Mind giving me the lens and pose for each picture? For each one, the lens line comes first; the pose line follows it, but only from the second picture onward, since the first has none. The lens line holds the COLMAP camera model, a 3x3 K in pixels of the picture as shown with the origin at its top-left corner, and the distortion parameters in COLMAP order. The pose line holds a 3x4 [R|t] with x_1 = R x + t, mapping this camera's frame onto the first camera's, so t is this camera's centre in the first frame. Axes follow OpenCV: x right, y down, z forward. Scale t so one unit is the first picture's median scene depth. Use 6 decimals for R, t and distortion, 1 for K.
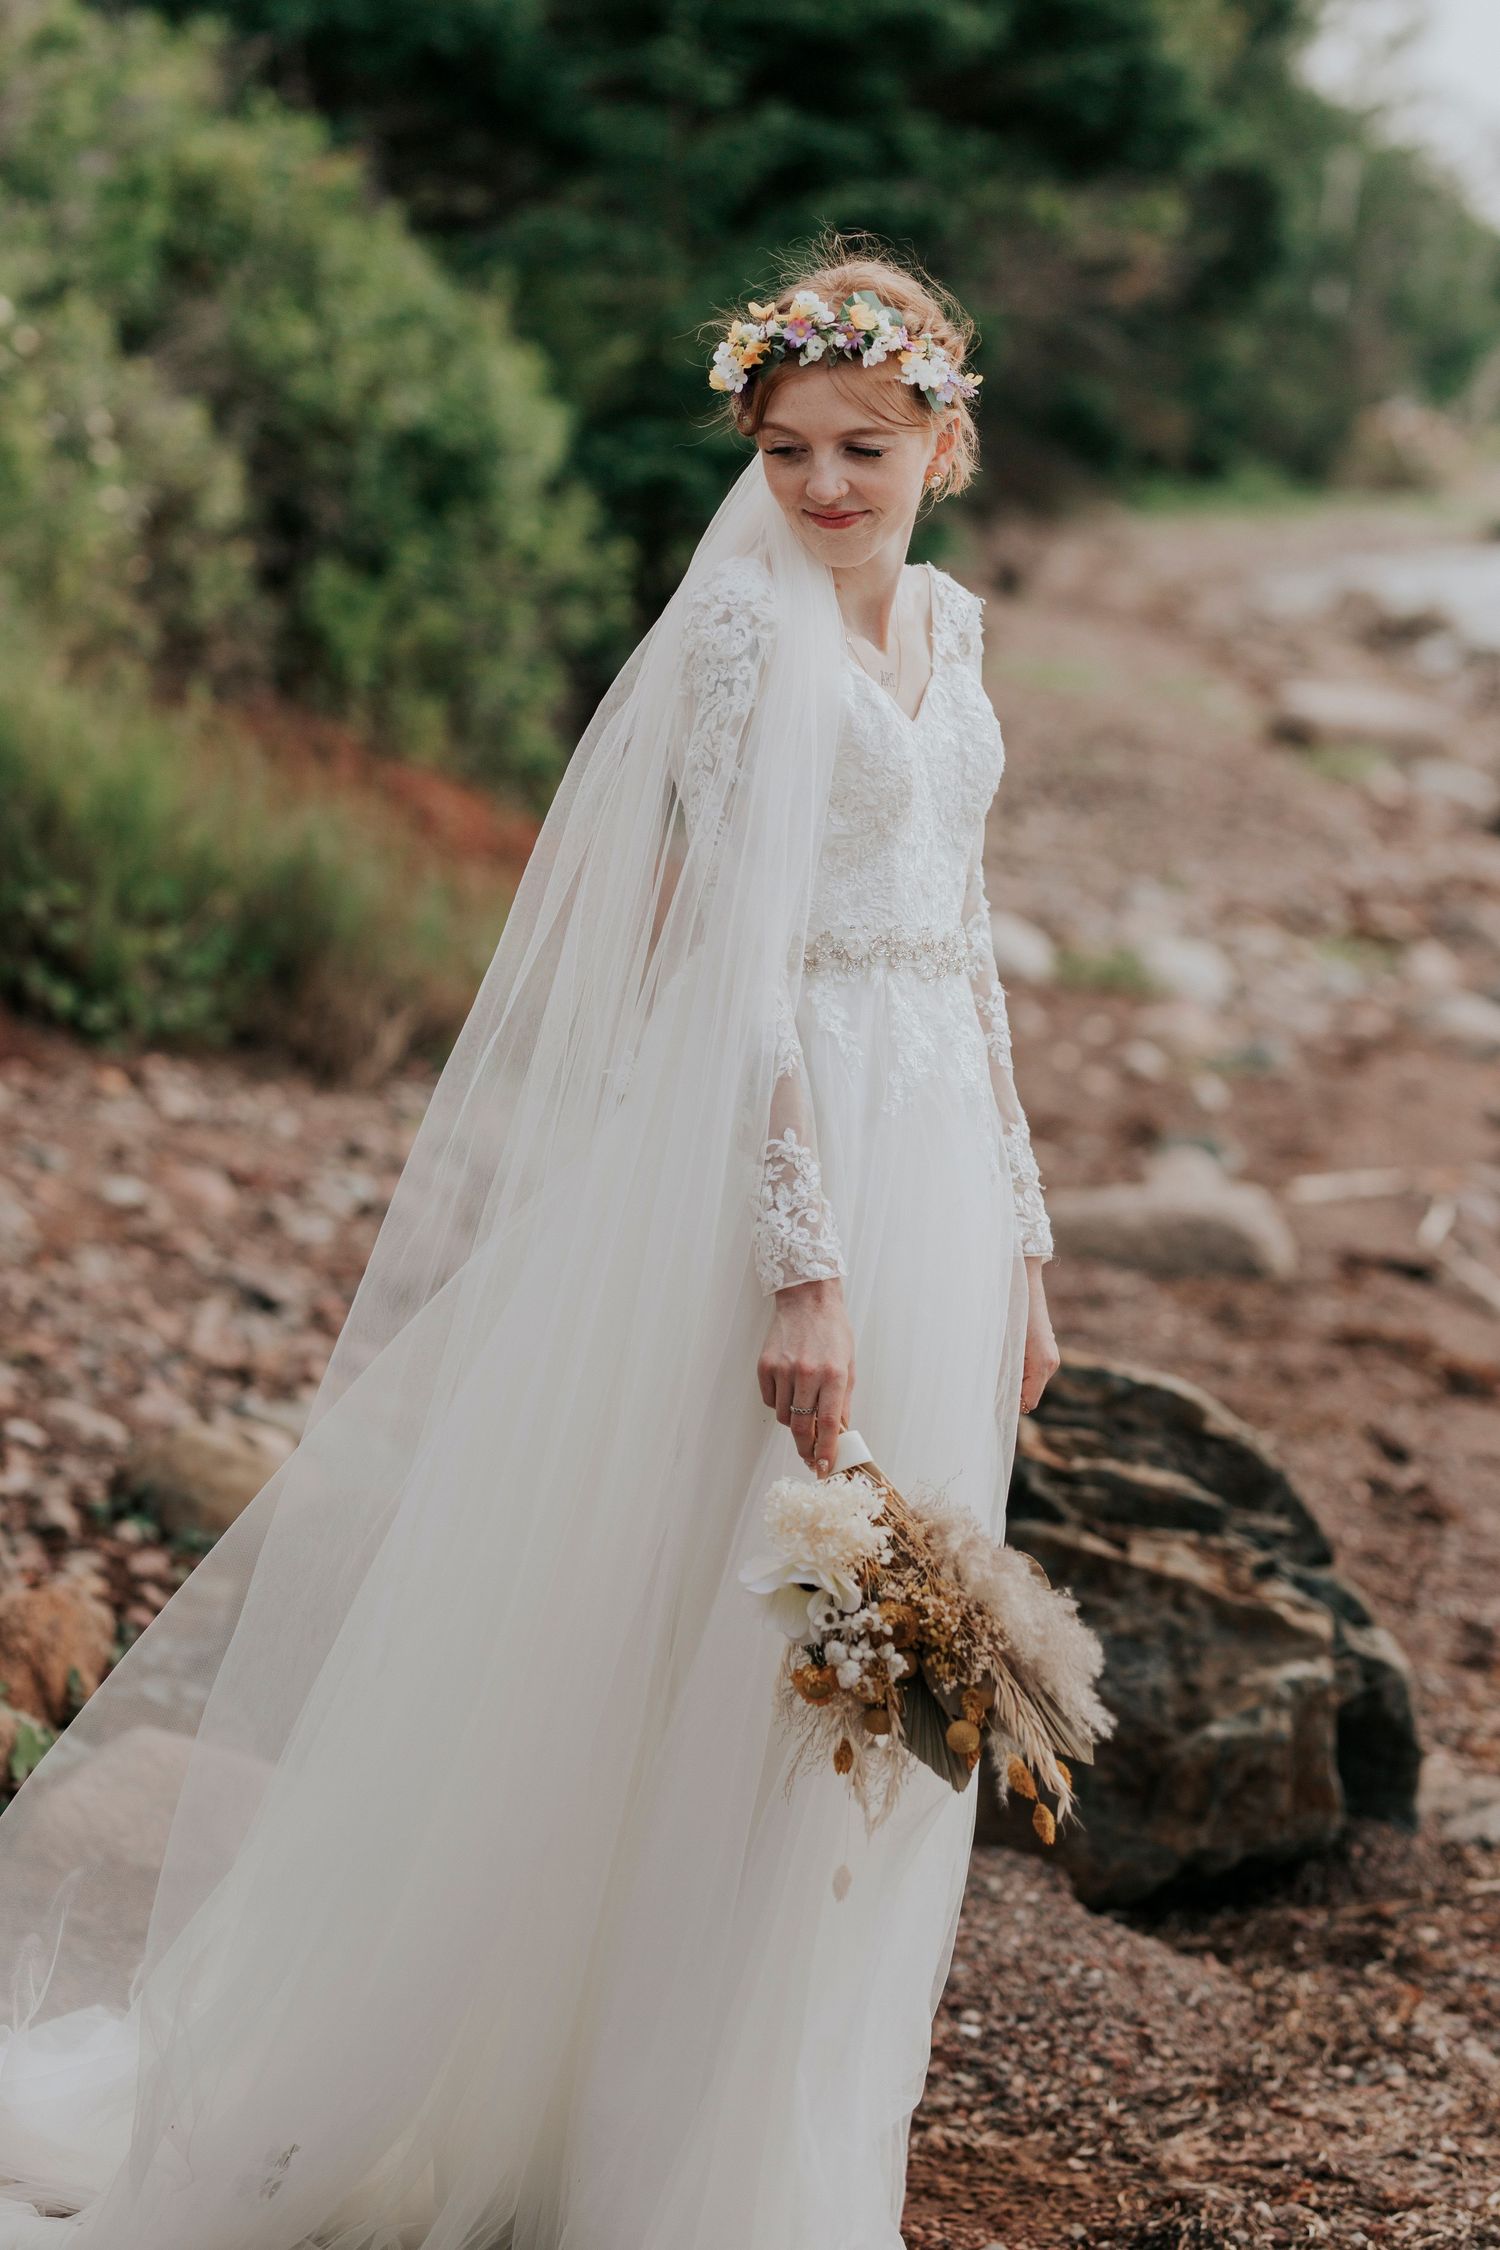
lens RADIAL K [[5596.3, 0, 745.3], [0, 5596.3, 1125.8], [0, 0, 1]] dist [0.481486, 0.000000]
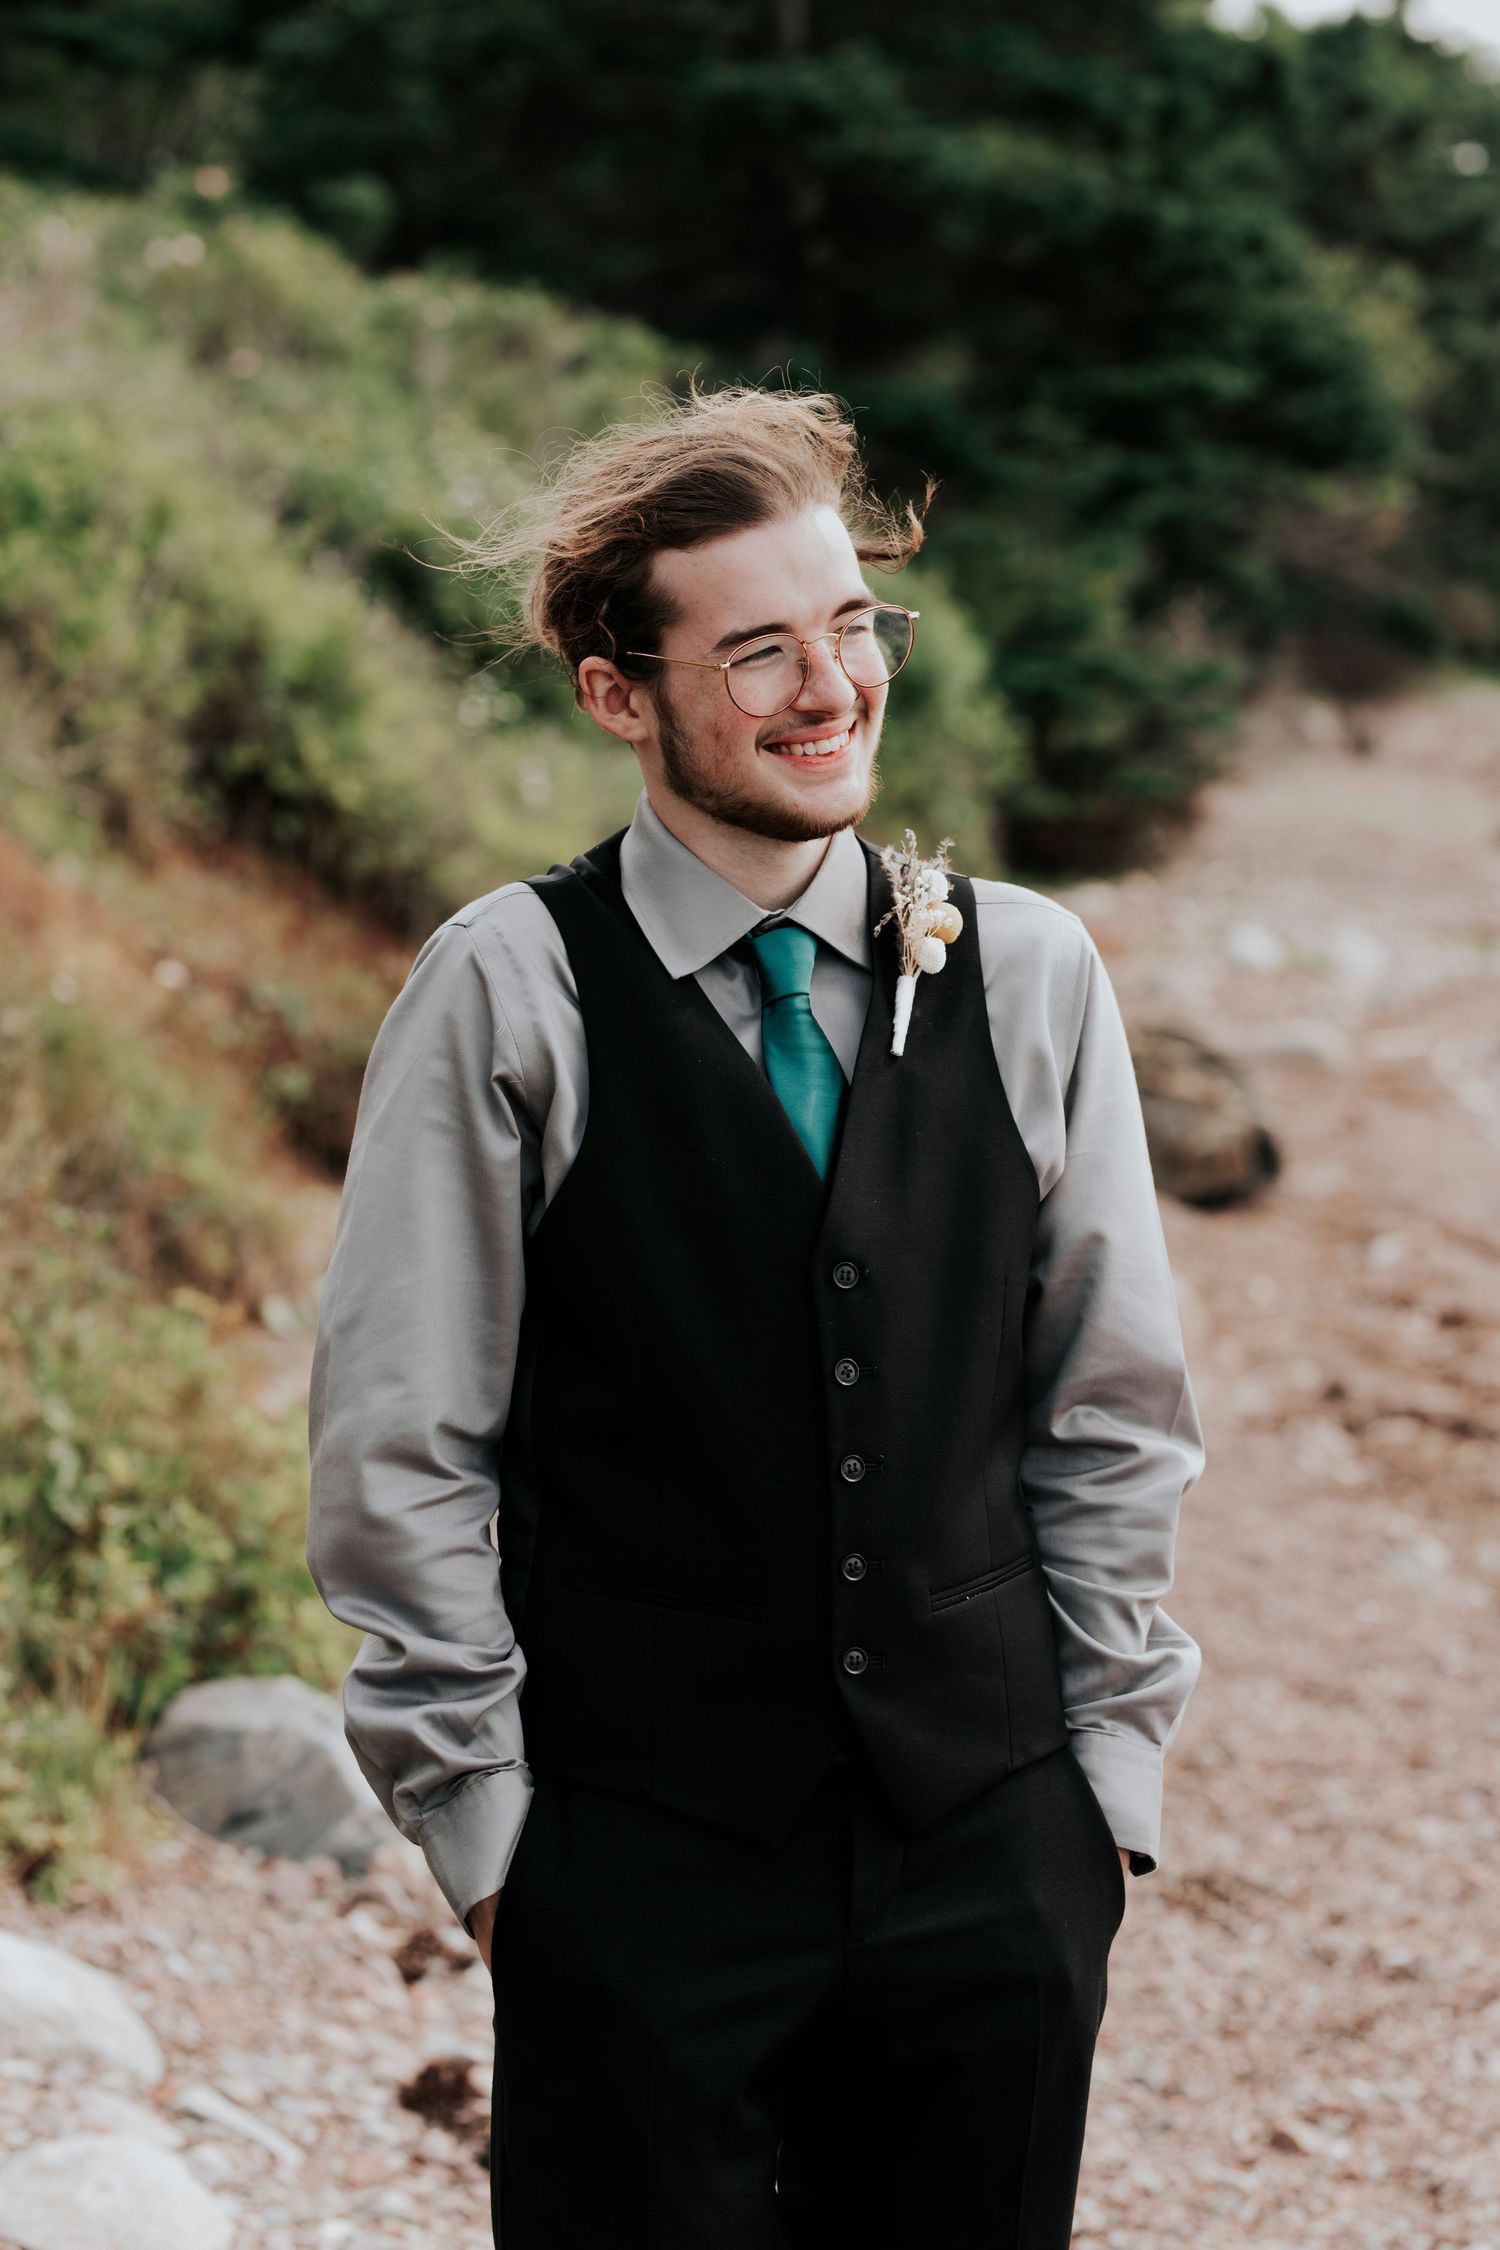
lens RADIAL K [[5596.3, 0, 751.7], [0, 5596.3, 1122.3], [0, 0, 1]] dist [0.481486, 0.000000]
pose [[0.994782, -0.049798, -0.089046, 0.035626], [0.046407, 0.998131, -0.039757, 0.062020], [0.090859, 0.035417, 0.995234, -0.532707]]
